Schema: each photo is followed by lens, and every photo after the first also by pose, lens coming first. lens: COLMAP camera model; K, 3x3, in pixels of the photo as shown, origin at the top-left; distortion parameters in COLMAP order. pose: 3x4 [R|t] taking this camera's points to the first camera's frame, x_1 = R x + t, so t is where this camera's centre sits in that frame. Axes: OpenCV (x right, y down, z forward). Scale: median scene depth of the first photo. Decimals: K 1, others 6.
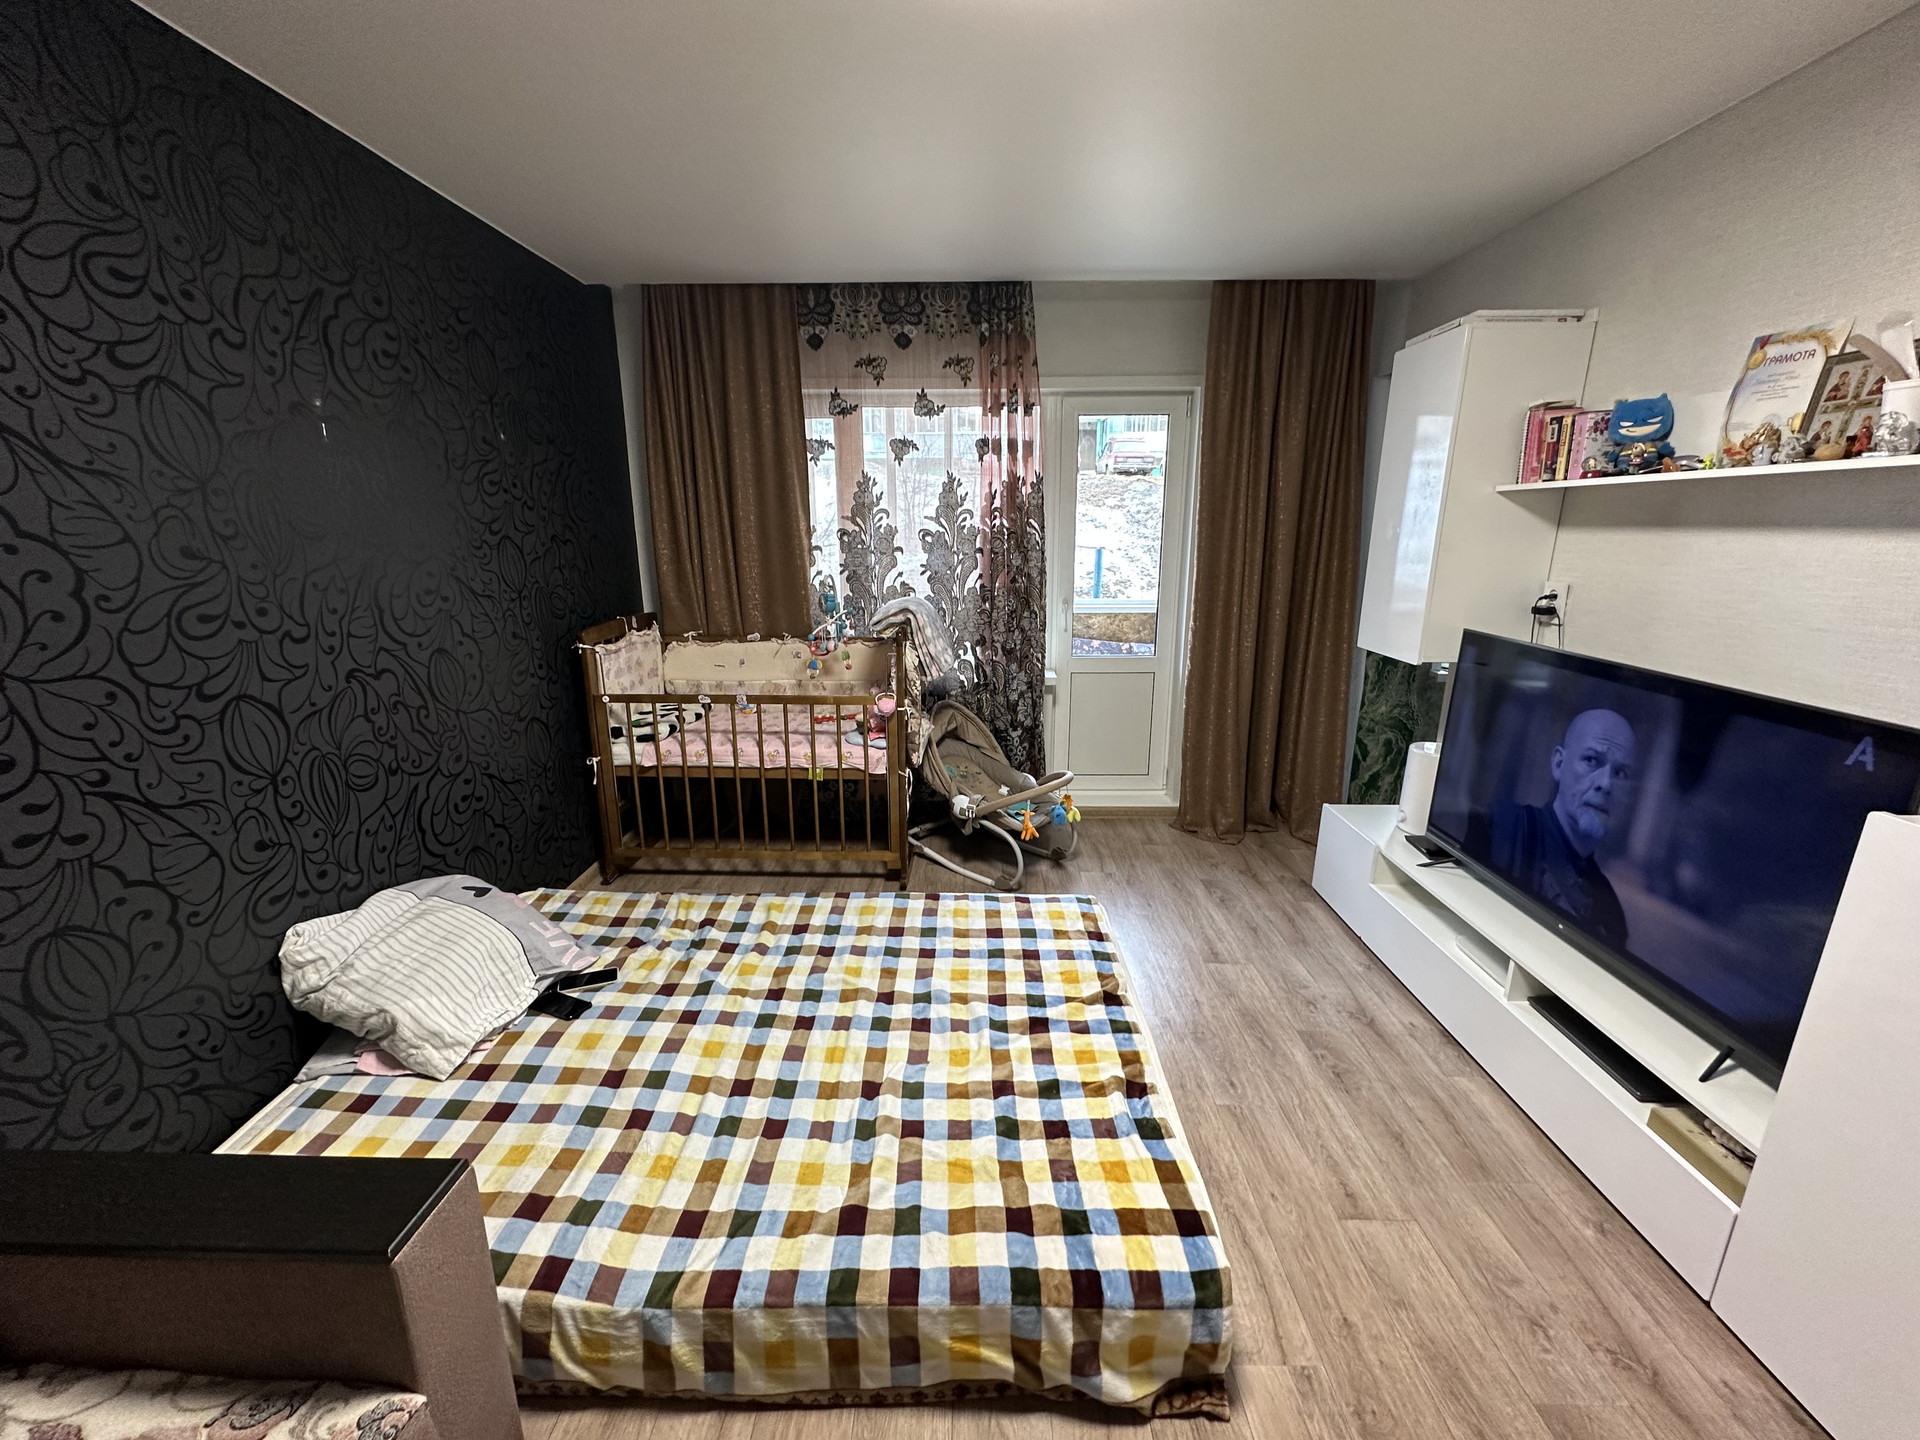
lens RADIAL K [[767.9, 0, 964.9], [0, 767.9, 718.2], [0, 0, 1]] dist [-0.001267, 0.000623]
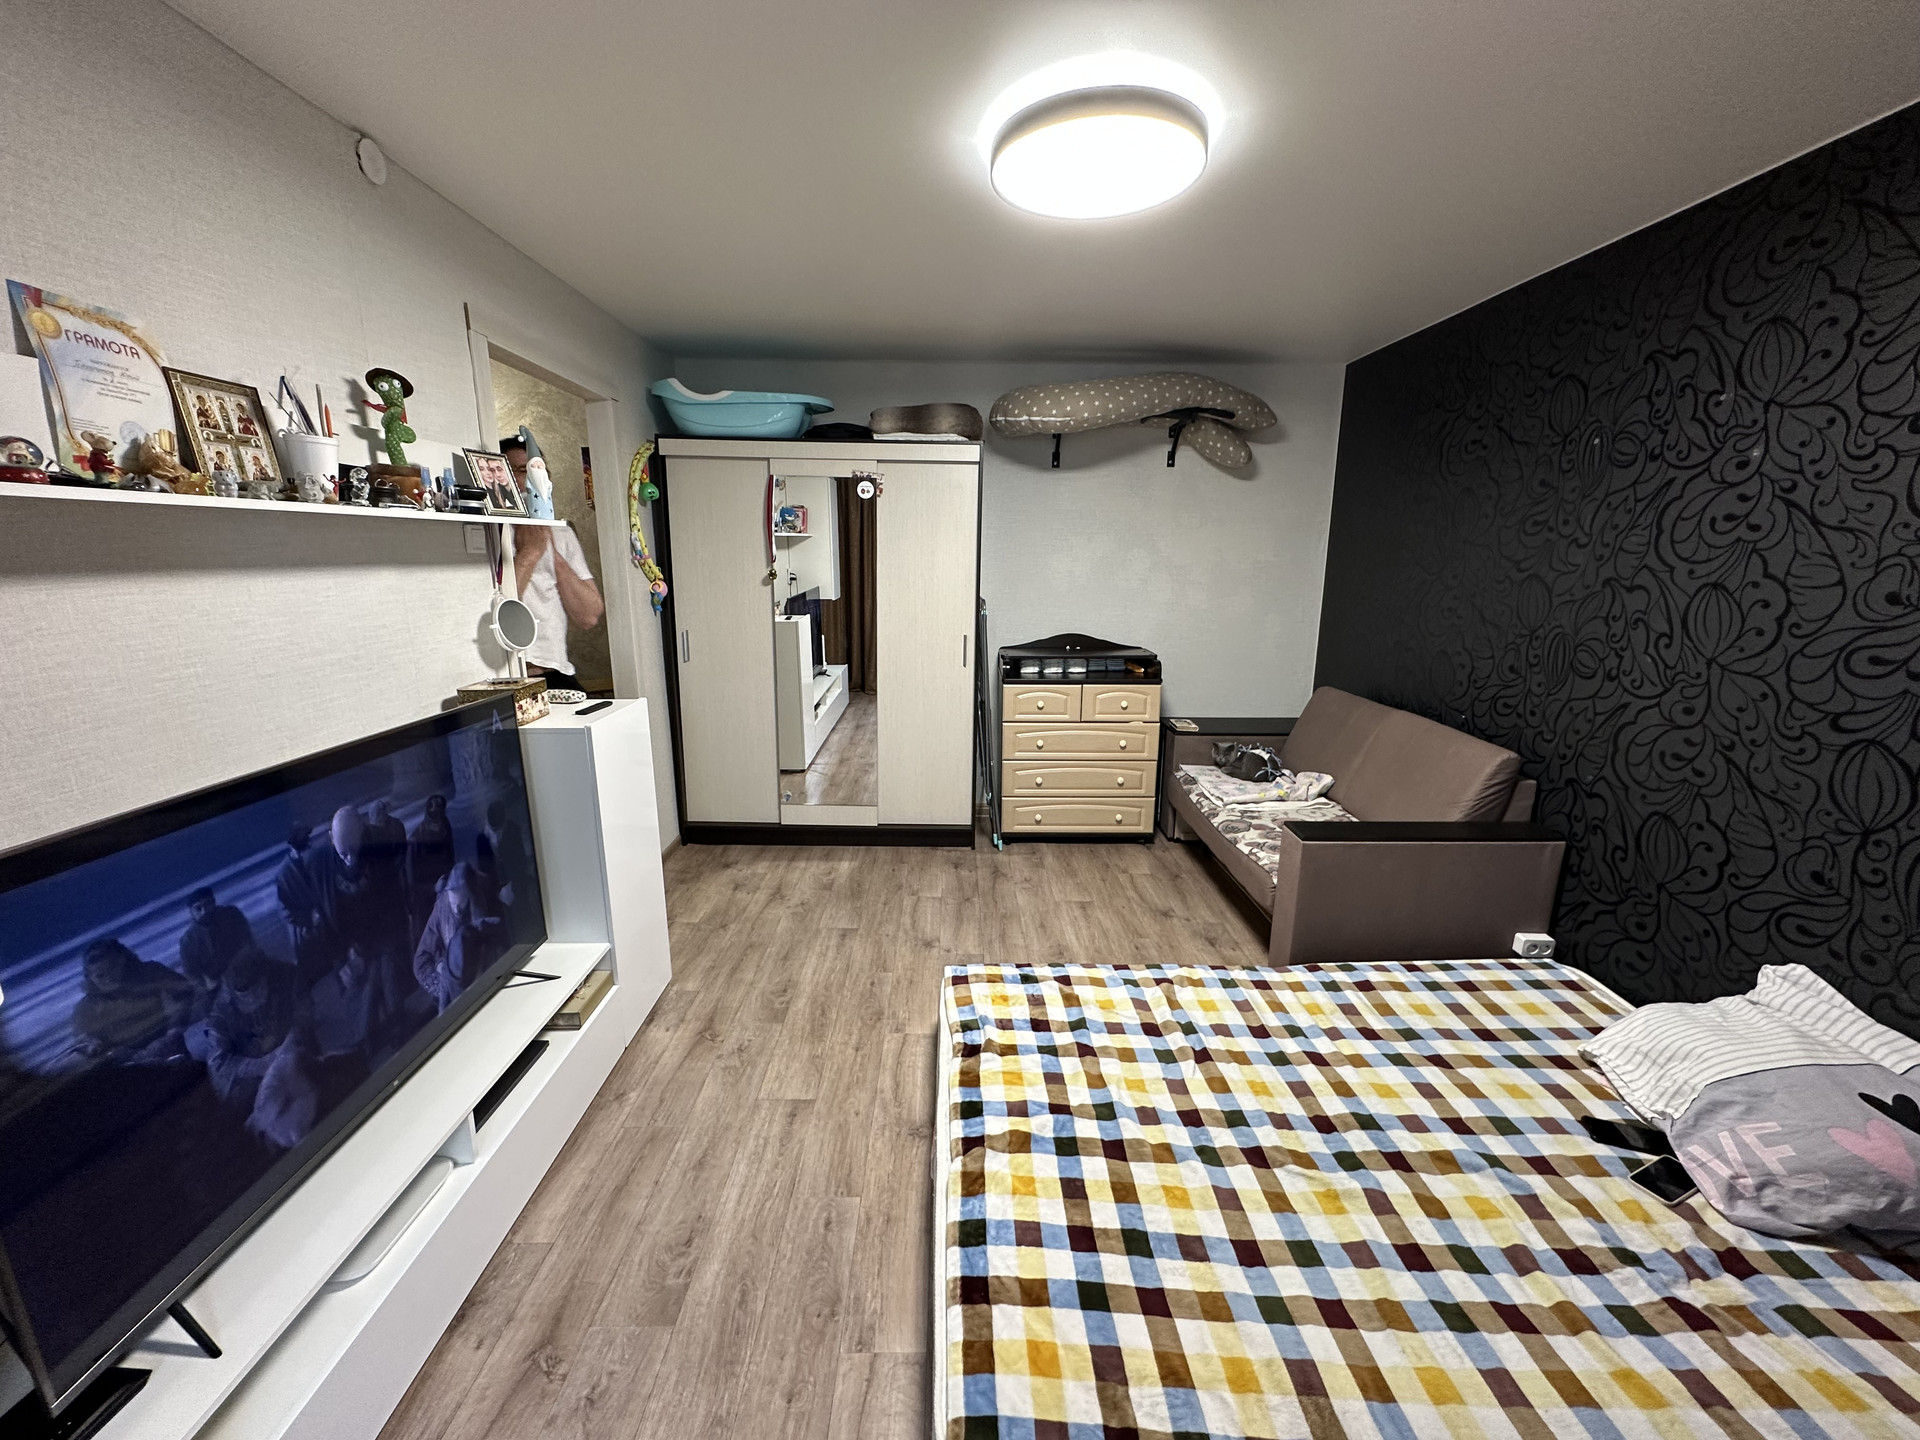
lens RADIAL K [[767.9, 0, 964.5], [0, 767.9, 717.2], [0, 0, 1]] dist [-0.001267, 0.000623]
pose [[-0.999615, 0.001086, -0.027731, 0.285297], [-0.011516, 0.892922, 0.450063, -0.517615], [0.025251, 0.450209, -0.892566, 1.935339]]
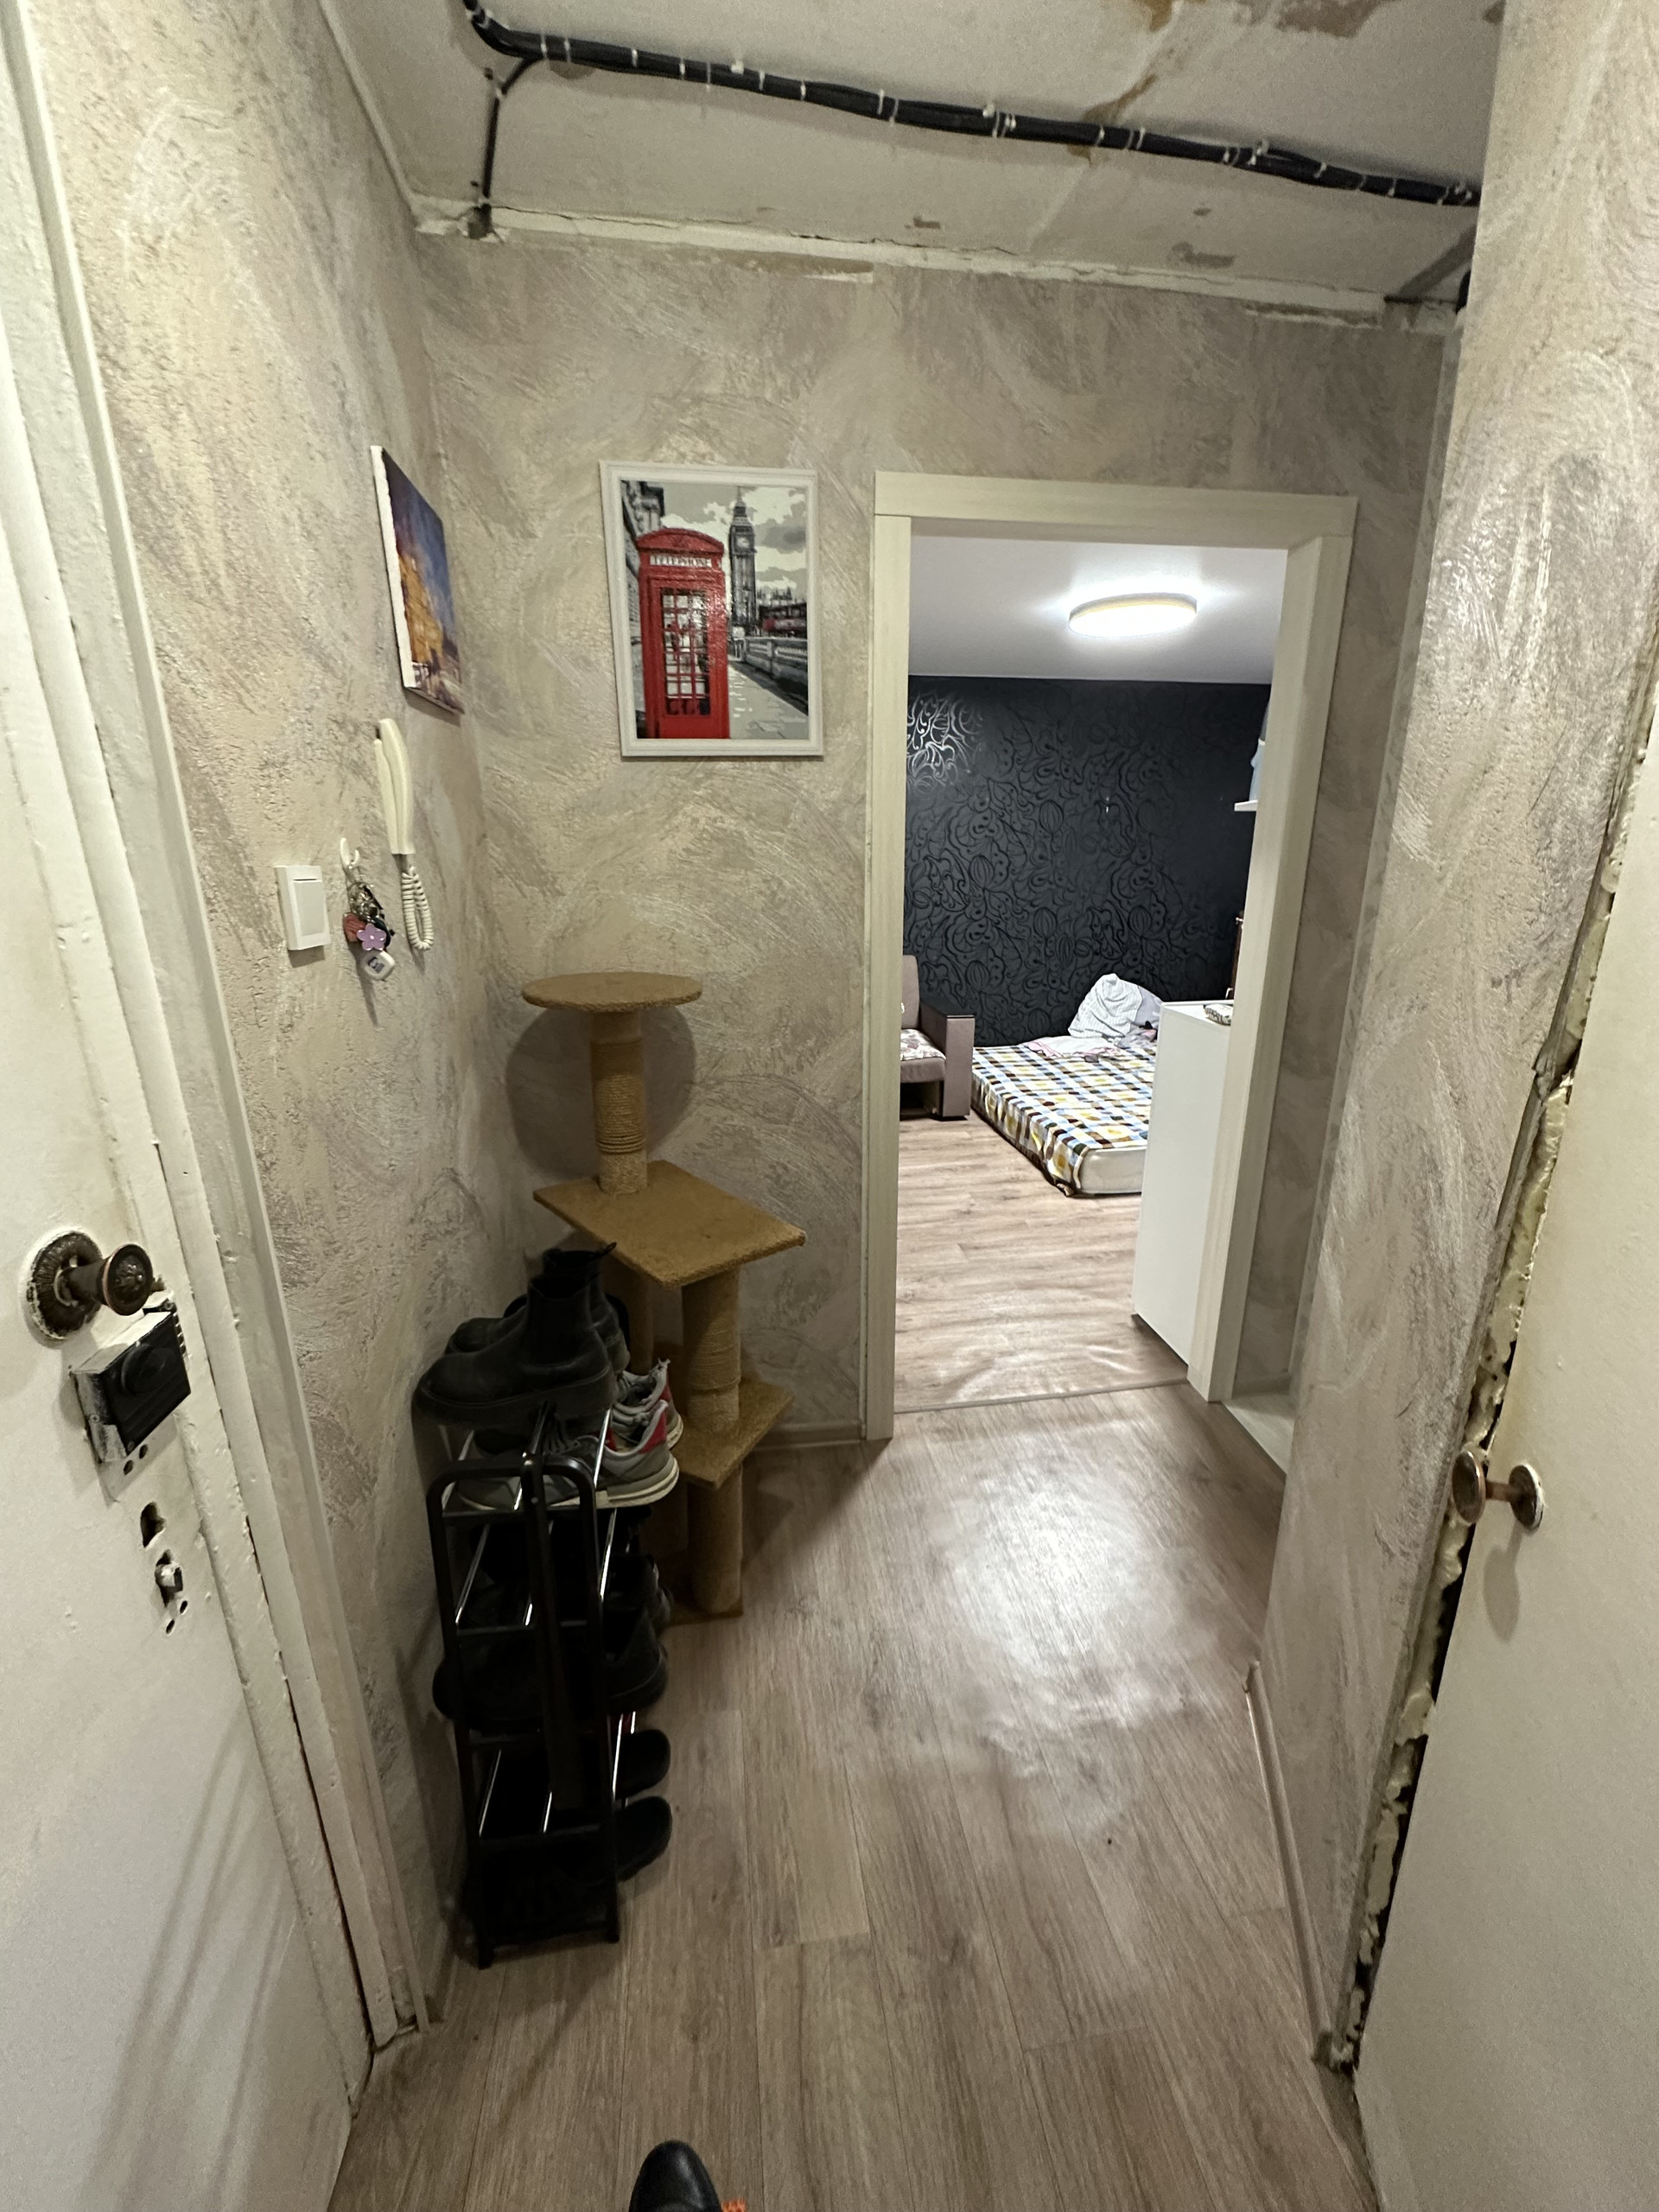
lens RADIAL K [[884.7, 0, 826.0], [0, 884.7, 1102.3], [0, 0, 1]] dist [-0.001267, 0.000623]
pose [[0.166419, 0.274820, -0.946984, 2.388045], [-0.236868, 0.943397, 0.232153, 0.088725], [0.957182, 0.185675, 0.222096, -0.409959]]
